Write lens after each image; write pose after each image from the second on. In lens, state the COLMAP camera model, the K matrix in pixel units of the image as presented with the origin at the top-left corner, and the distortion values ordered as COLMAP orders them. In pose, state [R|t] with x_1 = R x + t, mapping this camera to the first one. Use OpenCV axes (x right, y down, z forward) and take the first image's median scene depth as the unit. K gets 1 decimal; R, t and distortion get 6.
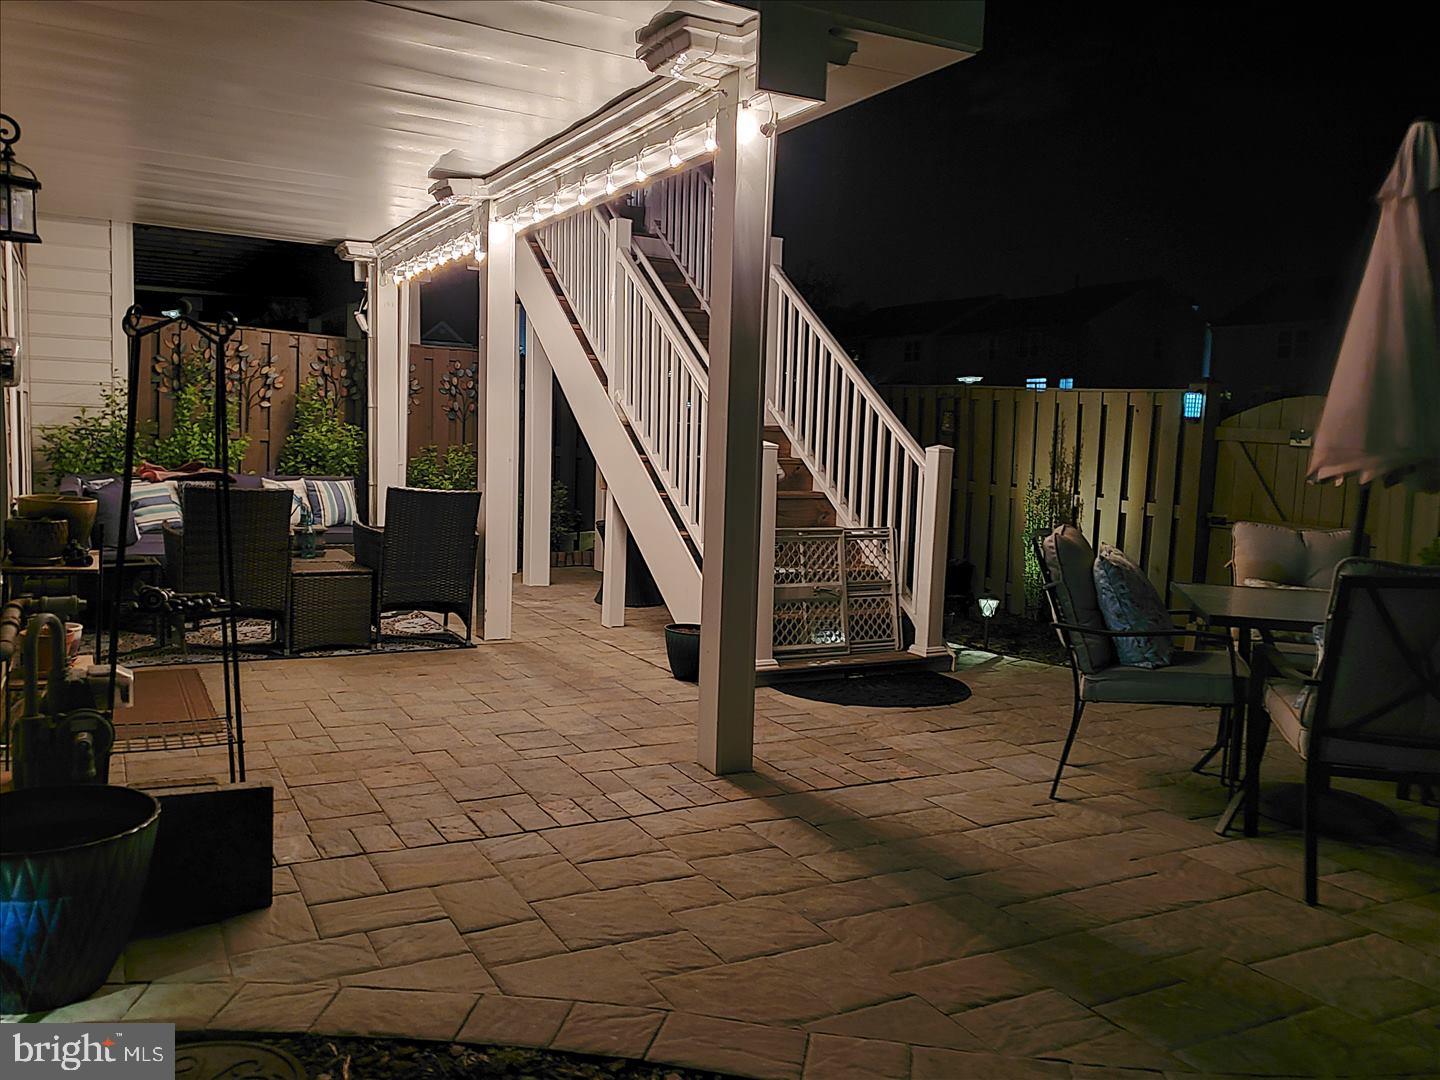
lens RADIAL K [[1164.3, 0, 720.0], [0, 1164.3, 540.0], [0, 0, 1]] dist [0.113438, -0.276279]
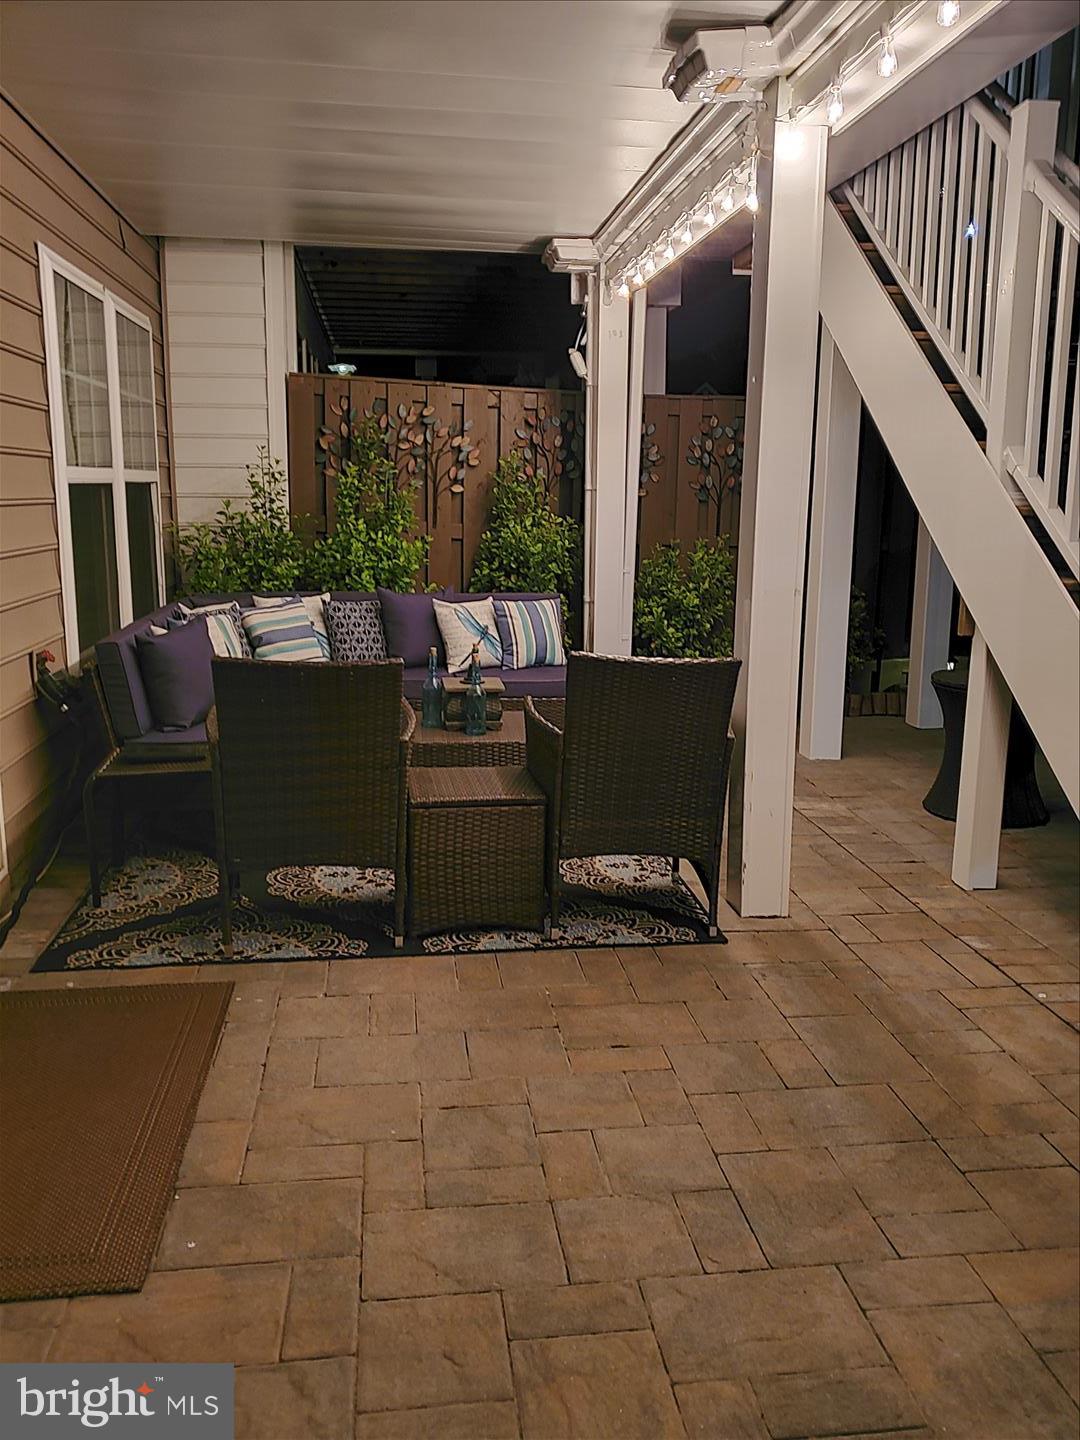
lens RADIAL K [[1164.3, 0, 540.0], [0, 1164.3, 720.0], [0, 0, 1]] dist [0.113438, -0.276279]
pose [[0.933160, 0.046082, -0.356494, -0.072948], [-0.011364, 0.995035, 0.098876, -0.047111], [0.359281, -0.088216, 0.929051, 0.345958]]
